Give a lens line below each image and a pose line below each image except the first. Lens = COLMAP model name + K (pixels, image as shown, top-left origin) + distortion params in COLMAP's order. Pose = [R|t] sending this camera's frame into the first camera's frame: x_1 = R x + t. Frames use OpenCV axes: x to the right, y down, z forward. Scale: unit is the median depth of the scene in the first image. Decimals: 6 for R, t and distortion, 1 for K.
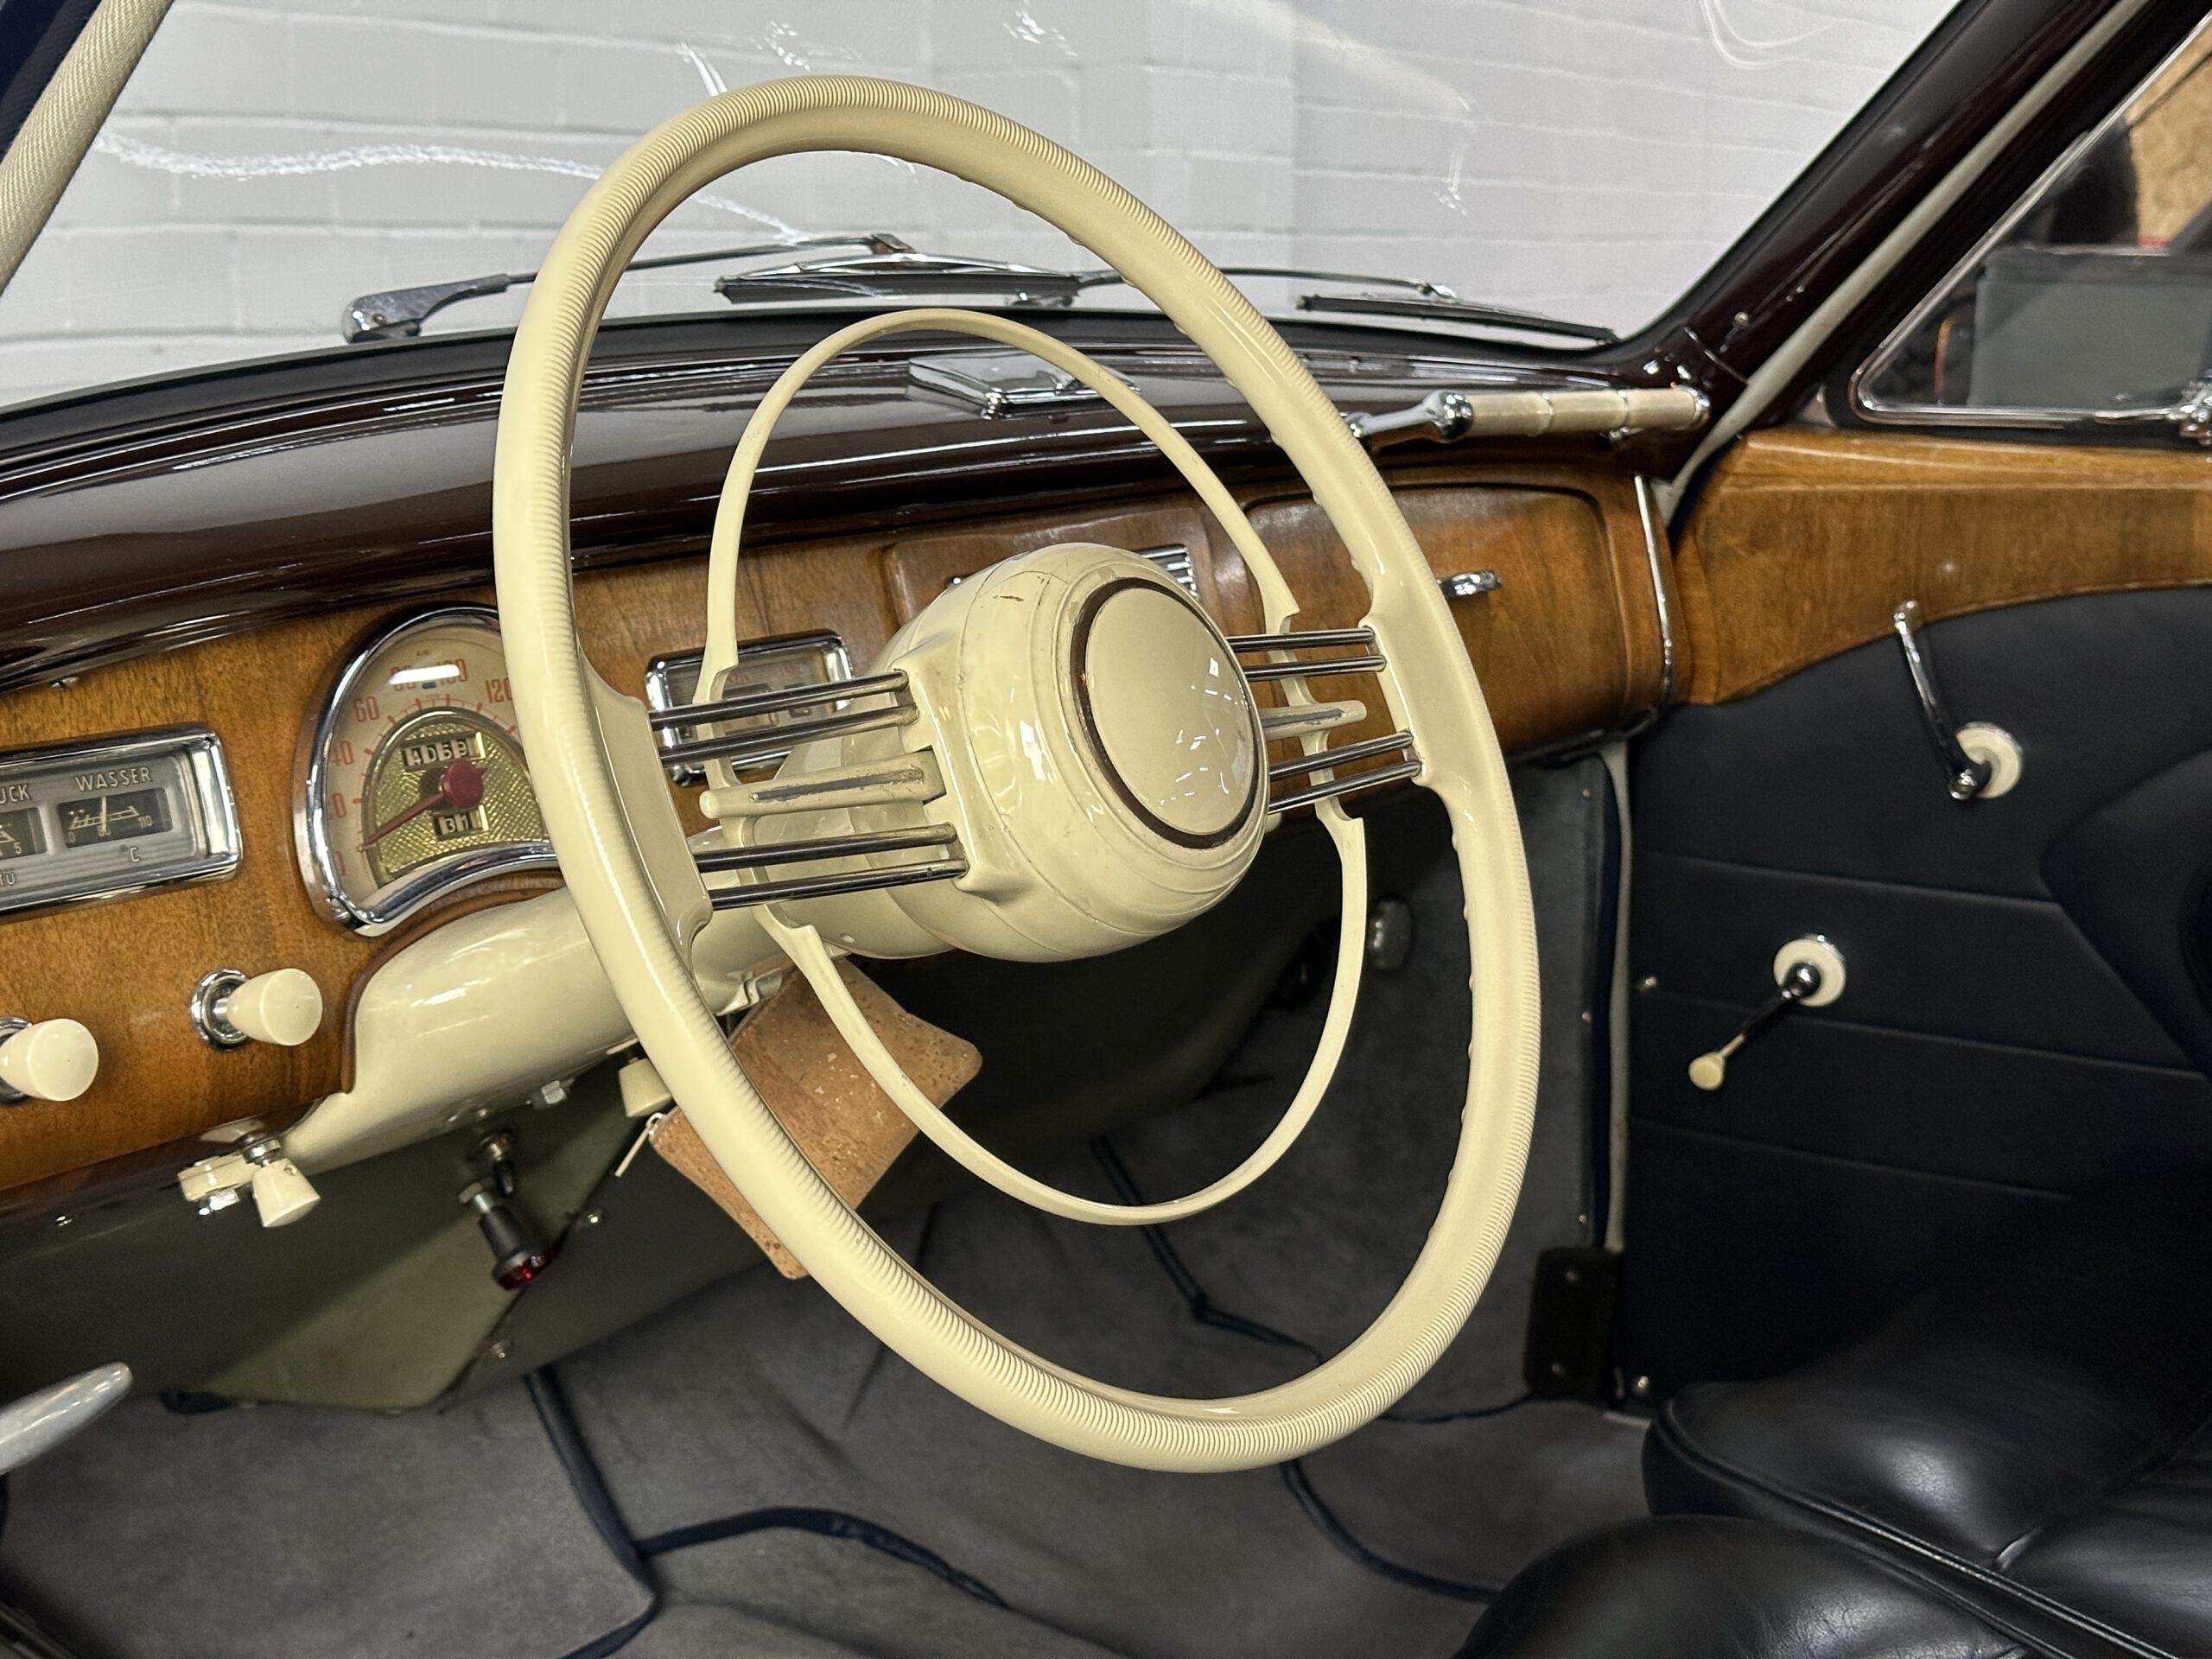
lens RADIAL K [[3054.5, 0, 1109.2], [0, 3054.5, 958.0], [0, 0, 1]] dist [0.238087, -0.683855]
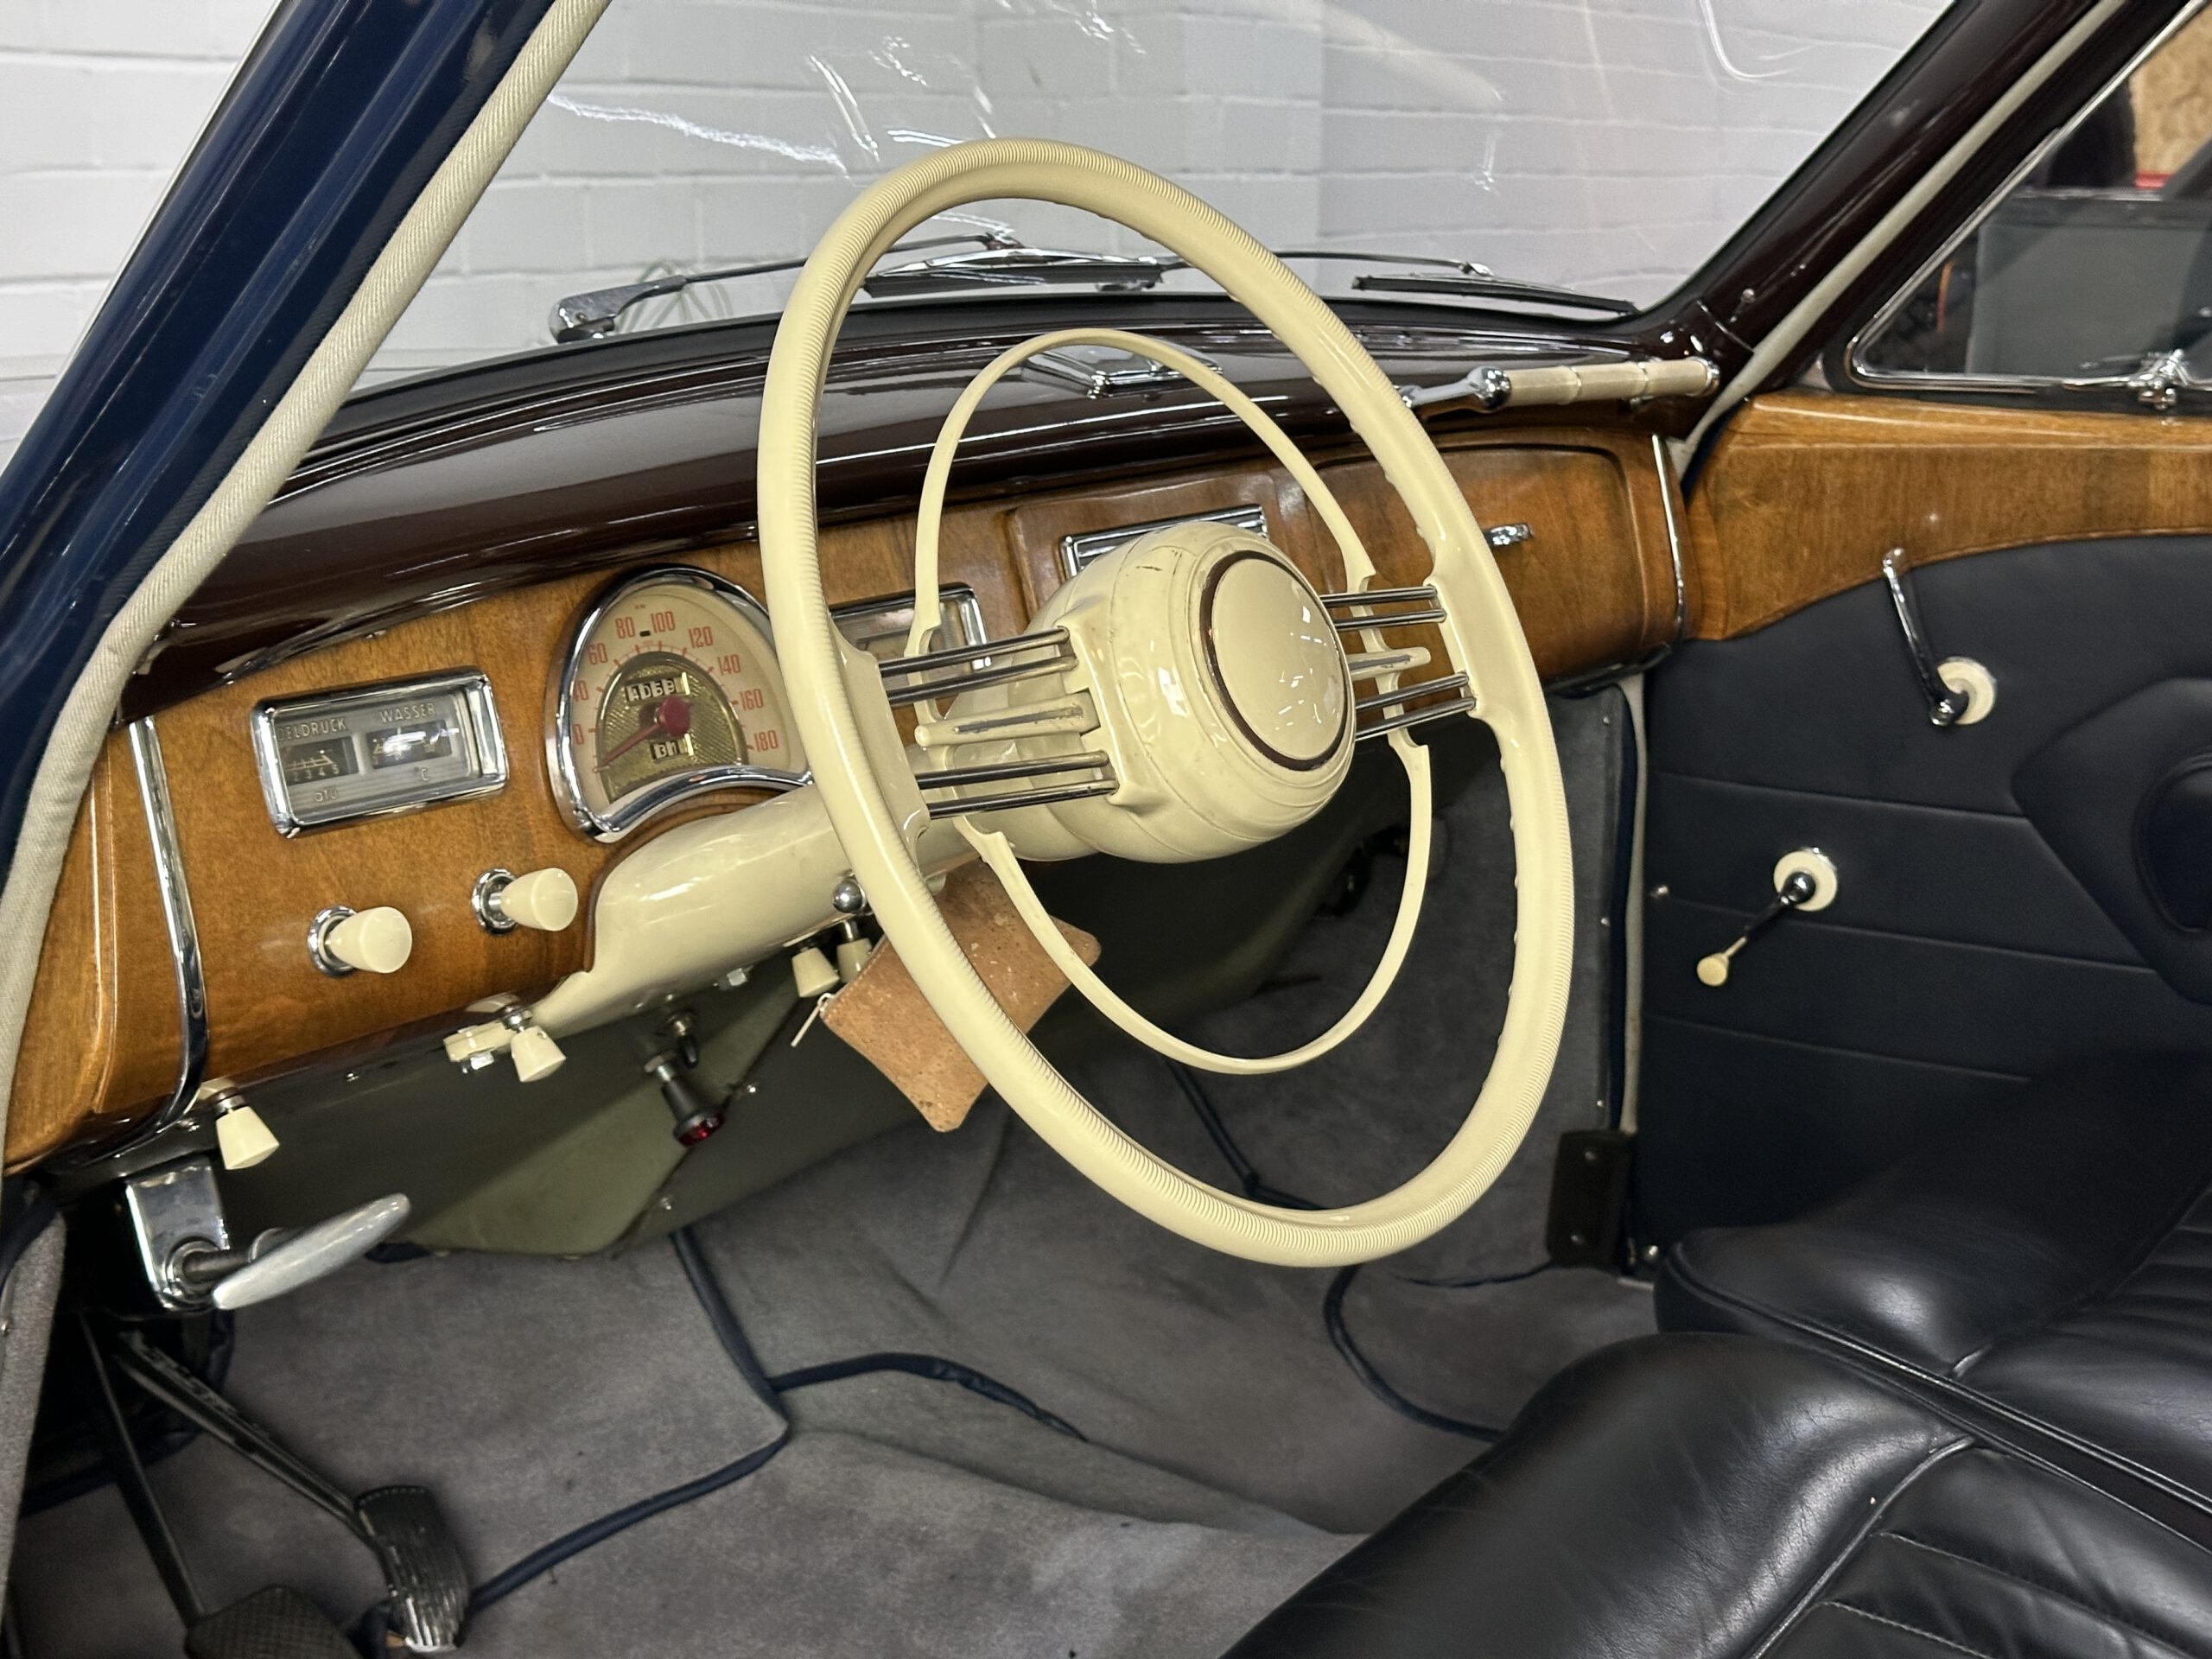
lens RADIAL K [[3054.5, 0, 1109.2], [0, 3054.5, 958.0], [0, 0, 1]] dist [0.238087, -0.683855]
pose [[0.999996, 0.000791, -0.002841, -0.025415], [-0.000717, 0.999670, 0.025694, 0.004696], [0.002860, -0.025692, 0.999666, -0.136881]]
